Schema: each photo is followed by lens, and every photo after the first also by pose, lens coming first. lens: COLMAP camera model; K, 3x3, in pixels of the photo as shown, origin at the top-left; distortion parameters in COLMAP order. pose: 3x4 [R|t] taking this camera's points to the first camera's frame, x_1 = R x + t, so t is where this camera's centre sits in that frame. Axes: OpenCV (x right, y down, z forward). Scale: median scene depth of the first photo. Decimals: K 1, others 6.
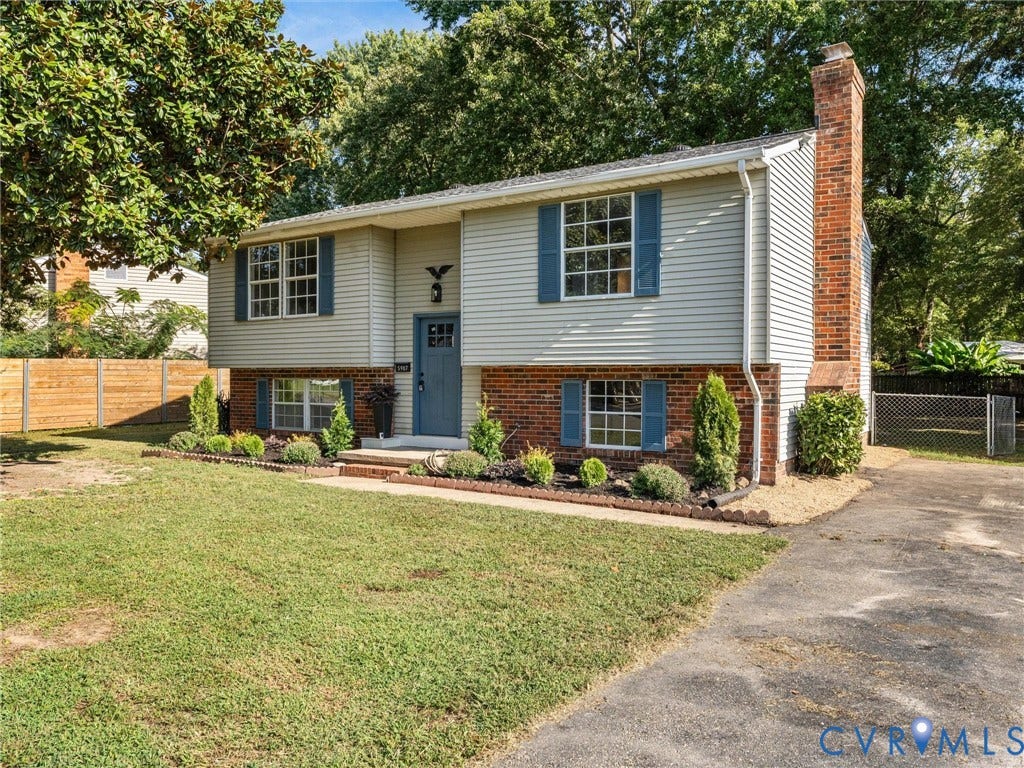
lens RADIAL K [[770.0, 0, 512.0], [0, 770.0, 384.0], [0, 0, 1]] dist [0.002306, 0.005014]
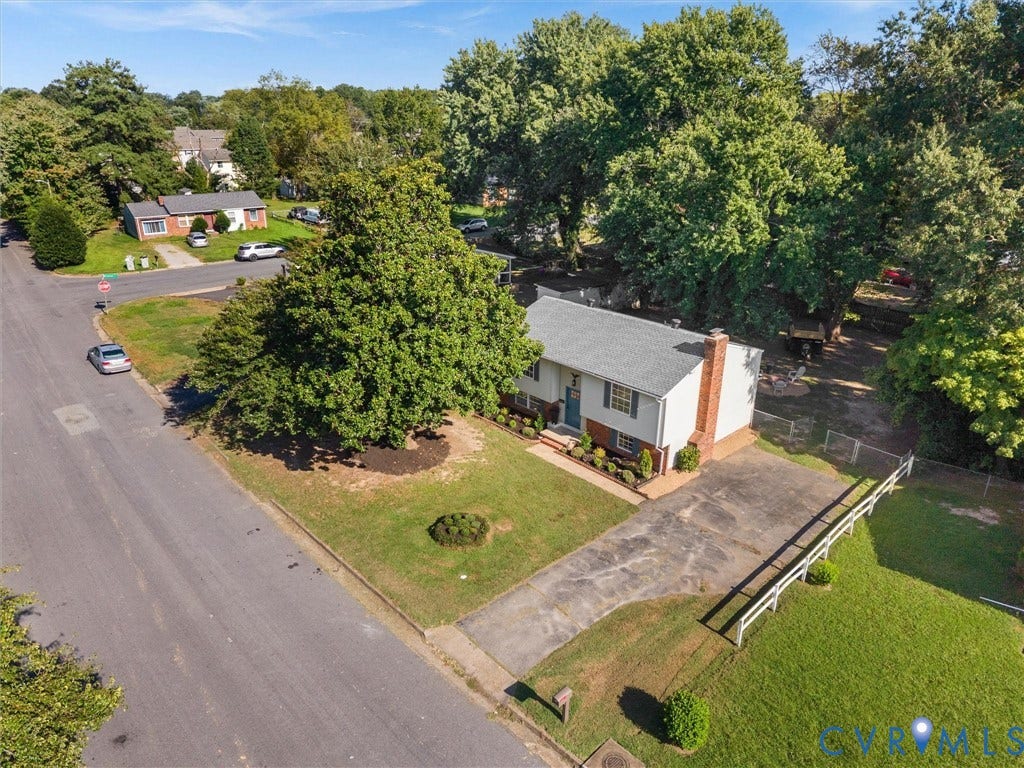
lens RADIAL K [[685.2, 0, 512.0], [0, 685.2, 384.0], [0, 0, 1]] dist [0.042104, -0.044711]
pose [[0.972204, 0.091042, -0.215712, 0.268400], [-0.004240, 0.927998, 0.372560, -1.242845], [0.234099, -0.361289, 0.902589, -1.599344]]
